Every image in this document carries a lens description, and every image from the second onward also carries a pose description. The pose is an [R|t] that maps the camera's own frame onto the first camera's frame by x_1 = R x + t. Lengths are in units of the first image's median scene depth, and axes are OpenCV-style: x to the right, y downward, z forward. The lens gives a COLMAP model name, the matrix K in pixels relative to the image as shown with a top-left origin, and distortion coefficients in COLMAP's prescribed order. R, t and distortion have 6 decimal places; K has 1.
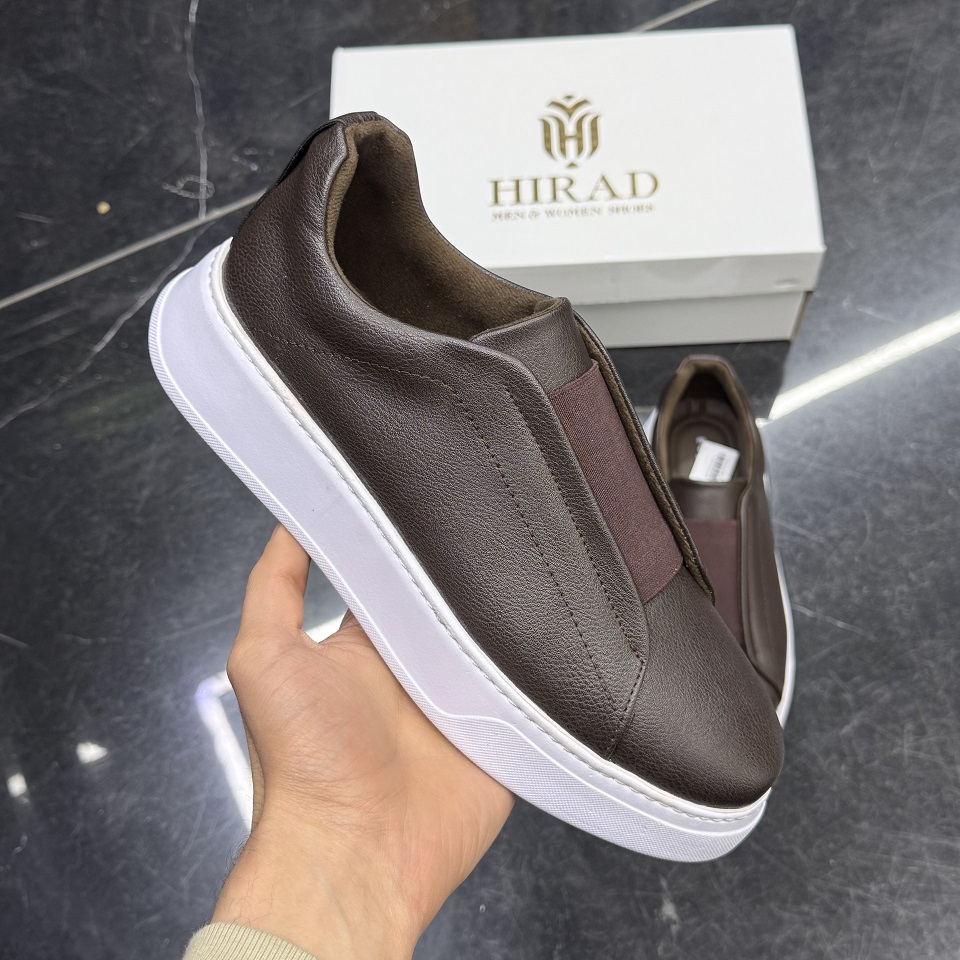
lens RADIAL K [[1297.2, 0, 478.0], [0, 1297.2, 498.1], [0, 0, 1]] dist [0.187334, -0.488266]
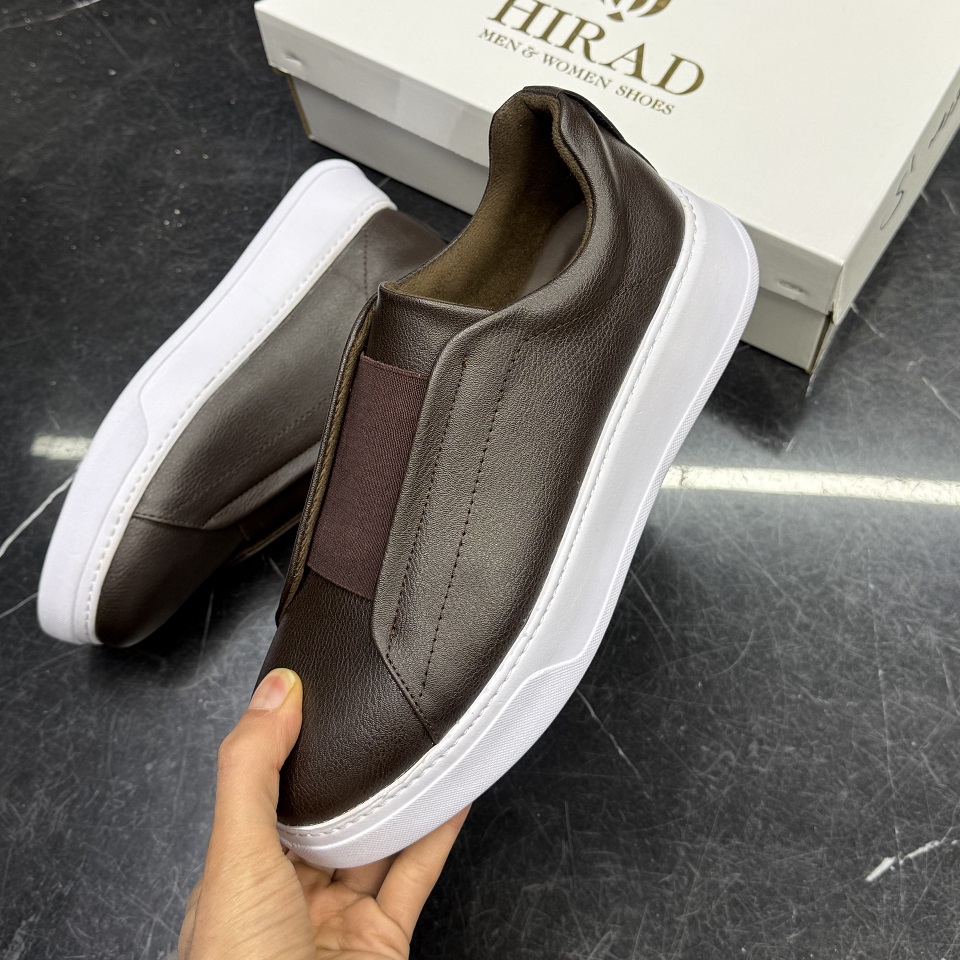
lens RADIAL K [[1302.3, 0, 483.1], [0, 1302.3, 360.6], [0, 0, 1]] dist [0.177953, -0.453920]
pose [[0.847520, 0.464831, -0.256208, 0.289690], [-0.464787, 0.883061, 0.064627, -0.097291], [0.256288, 0.064309, 0.964459, 0.282993]]
